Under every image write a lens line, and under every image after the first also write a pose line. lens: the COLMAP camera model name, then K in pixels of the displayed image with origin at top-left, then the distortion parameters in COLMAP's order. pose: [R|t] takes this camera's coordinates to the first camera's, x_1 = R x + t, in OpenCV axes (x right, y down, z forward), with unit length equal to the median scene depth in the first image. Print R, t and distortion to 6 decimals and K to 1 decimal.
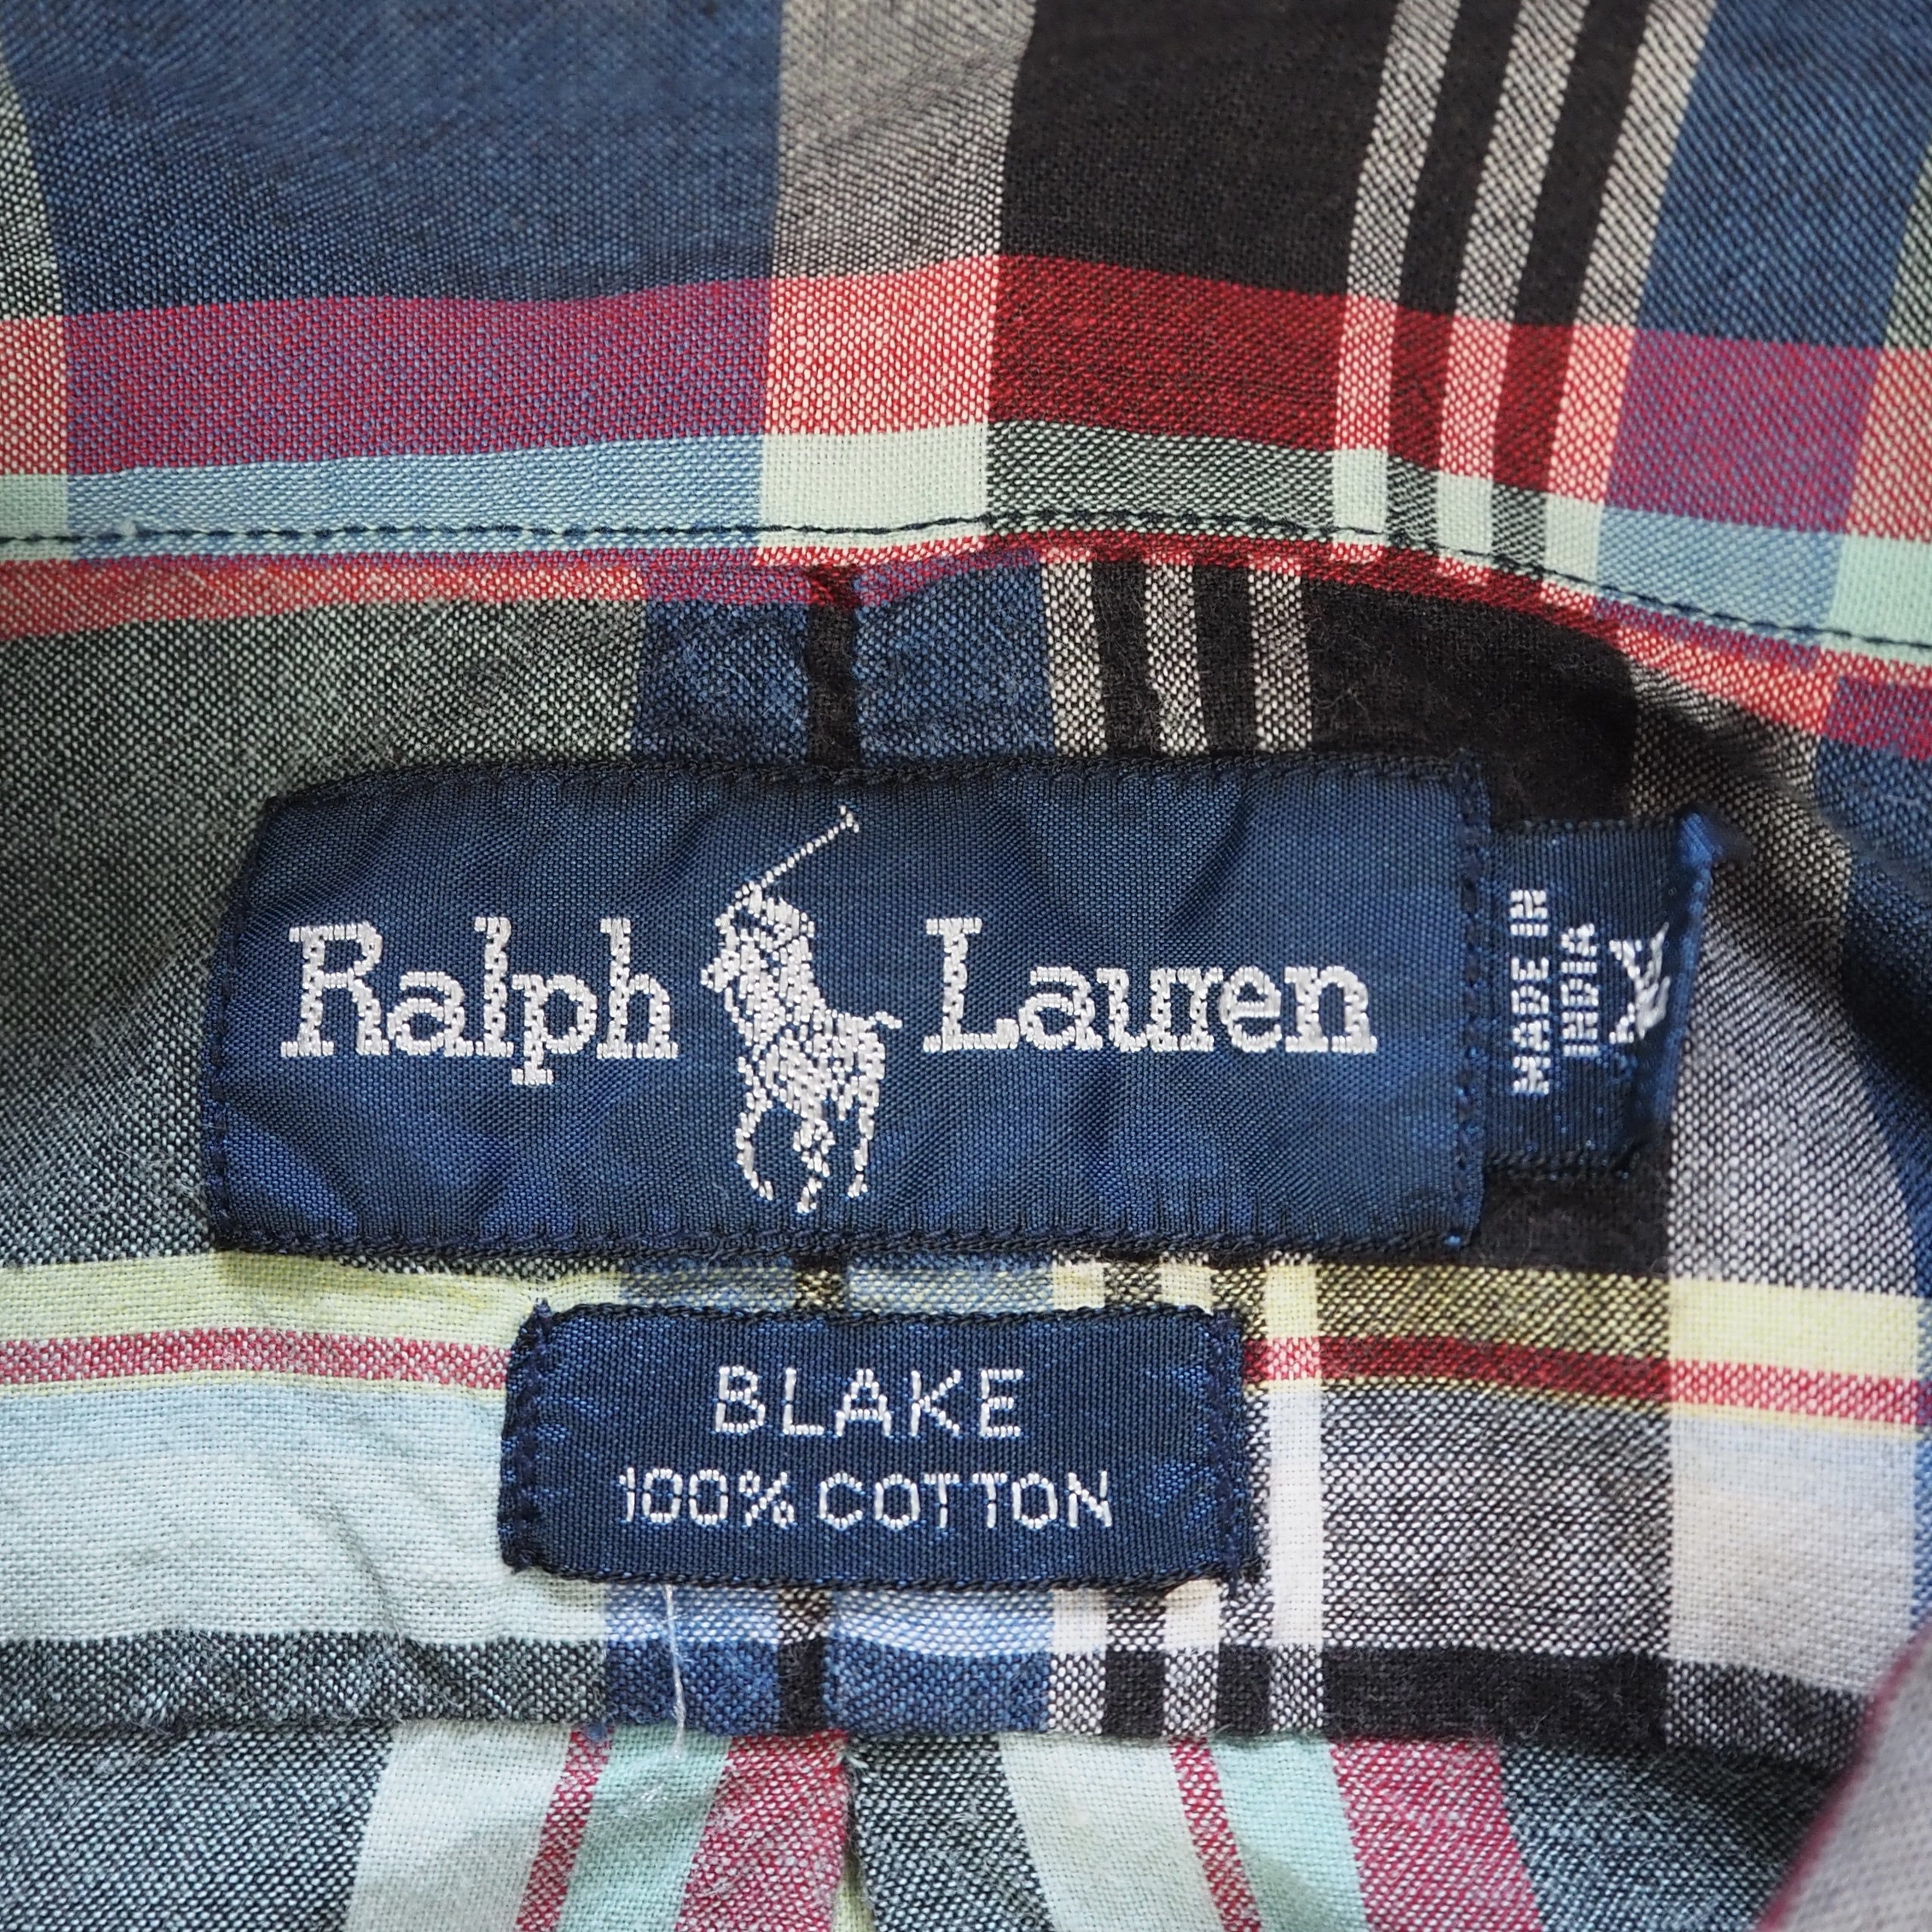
lens RADIAL K [[3142.2, 0, 962.7], [0, 3142.2, 755.8], [0, 0, 1]] dist [-0.042712, 0.025610]
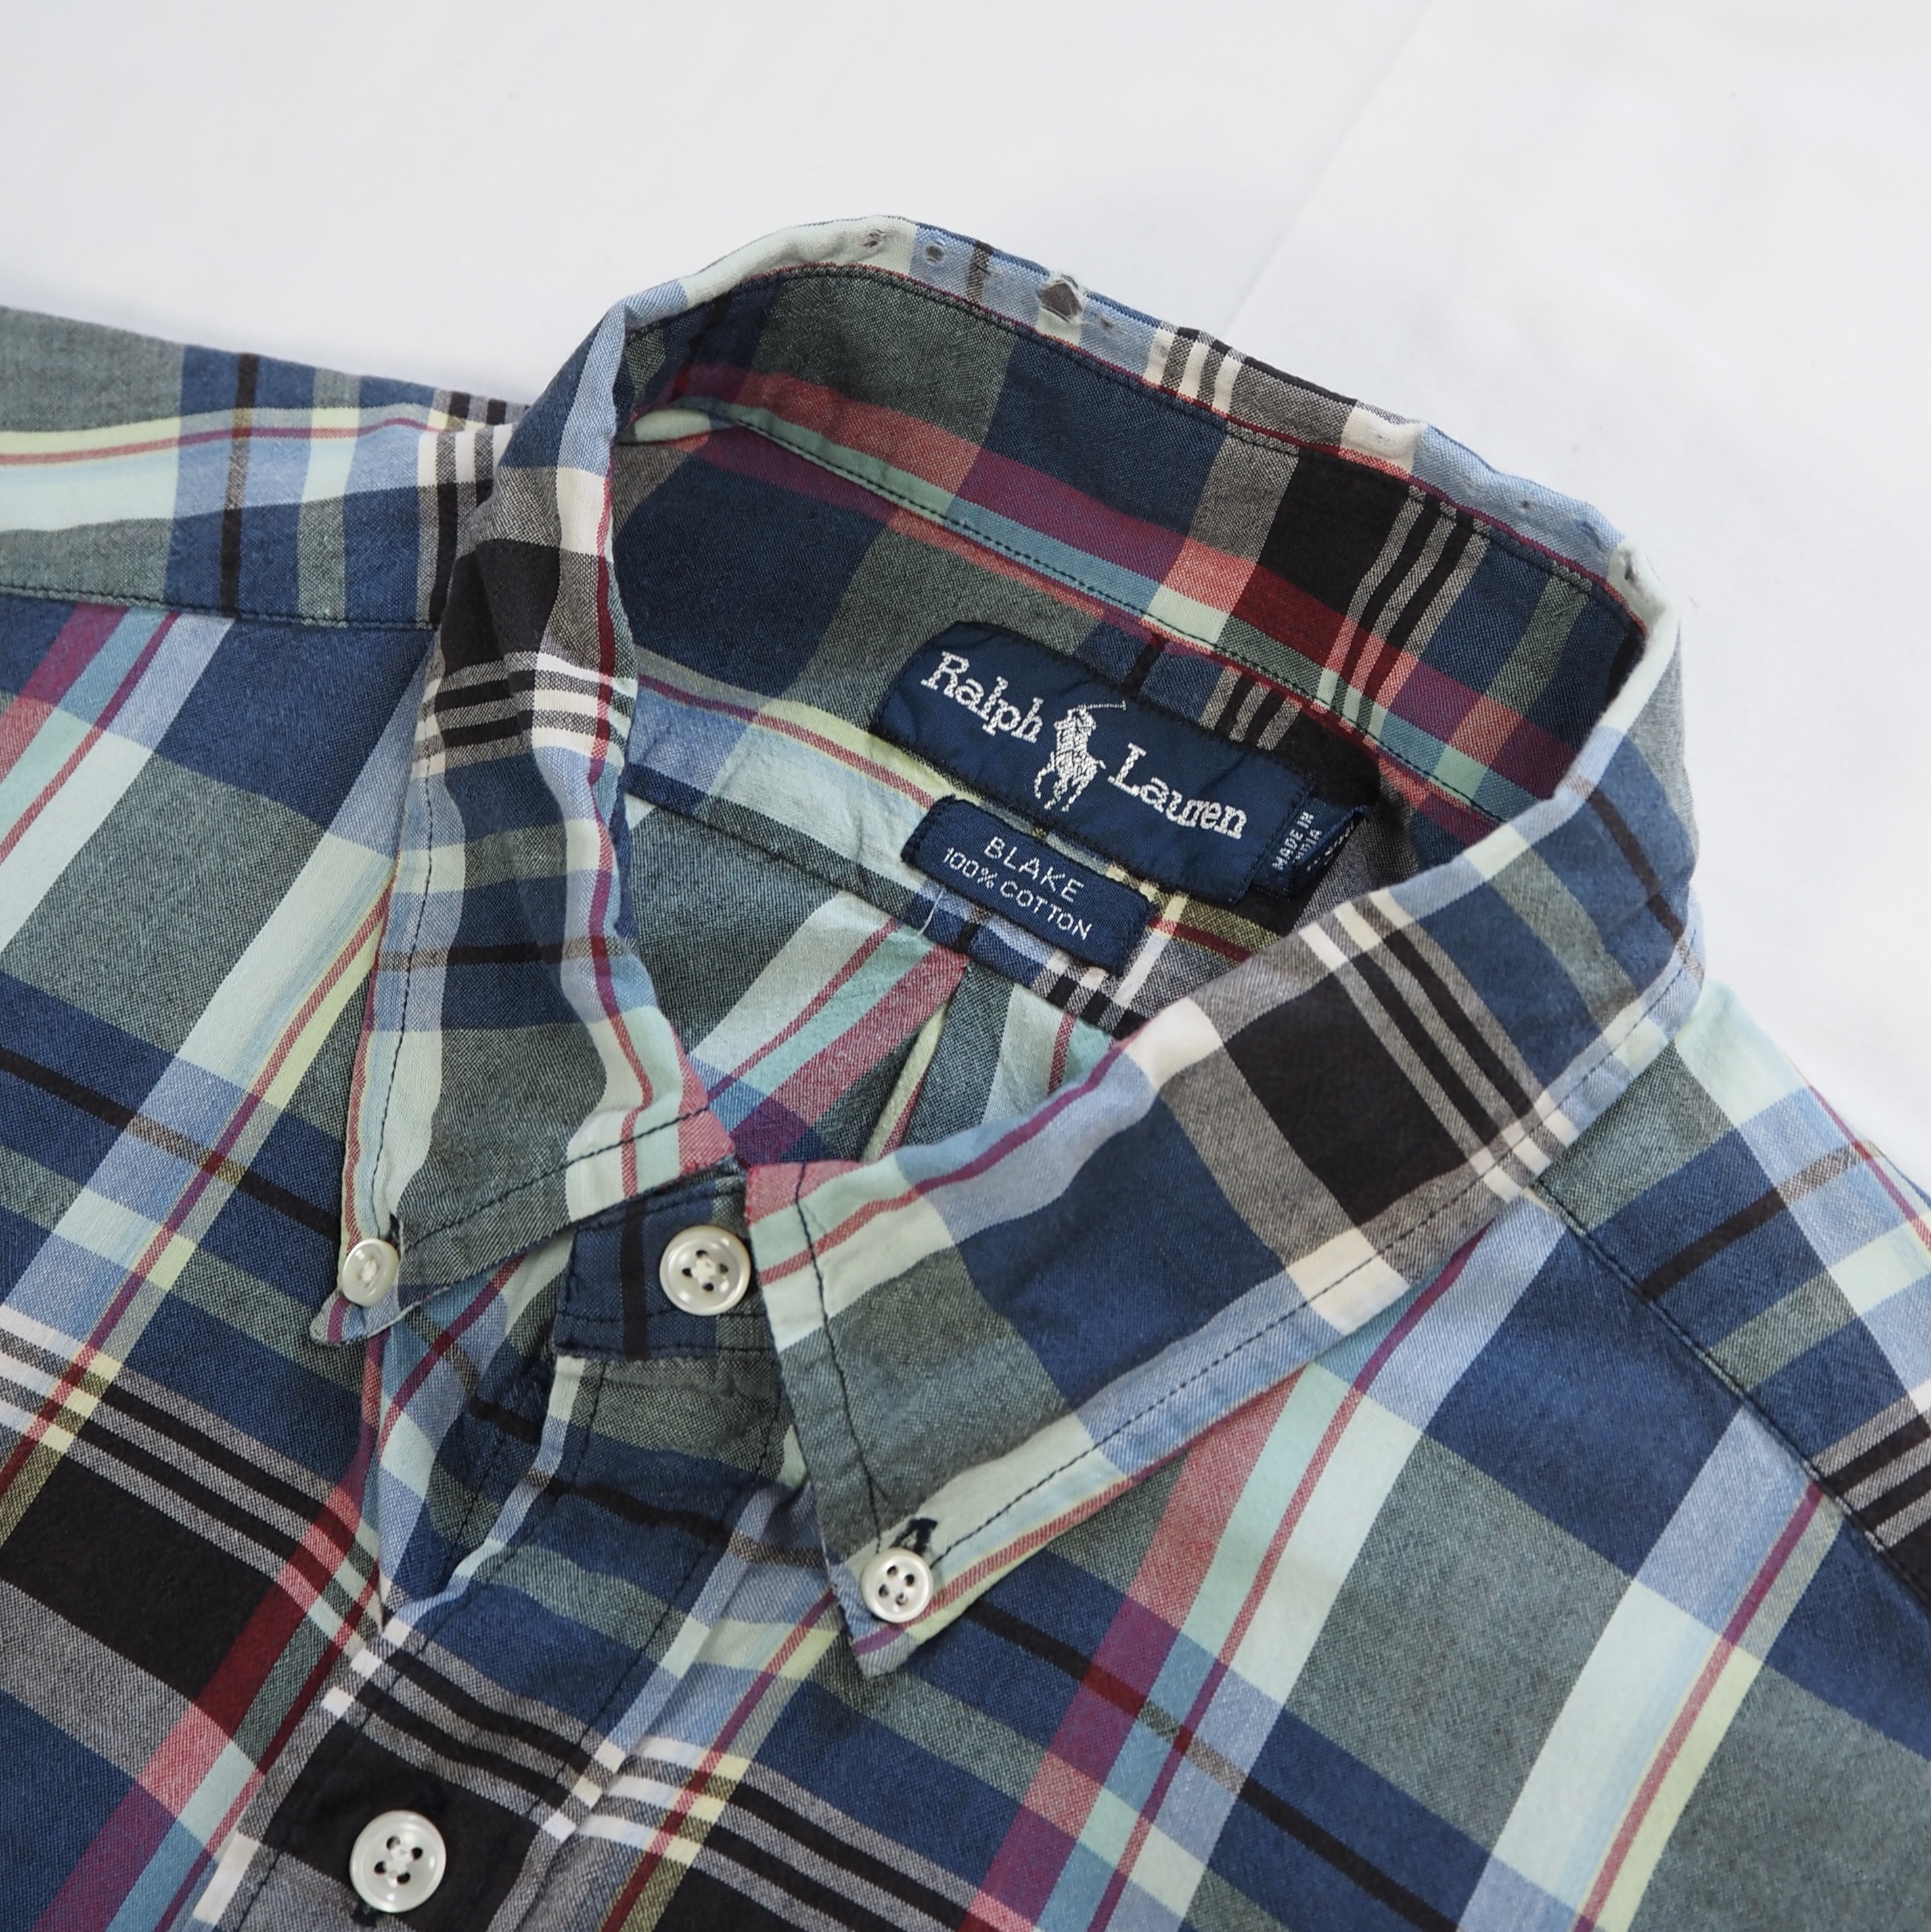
lens RADIAL K [[3142.0, 0, 1103.1], [0, 3142.0, 658.6], [0, 0, 1]] dist [-0.042712, 0.025610]
pose [[0.869560, 0.442075, -0.220078, 0.585872], [-0.487332, 0.840234, -0.237726, 0.705093], [0.079825, 0.313969, 0.946072, -1.839103]]
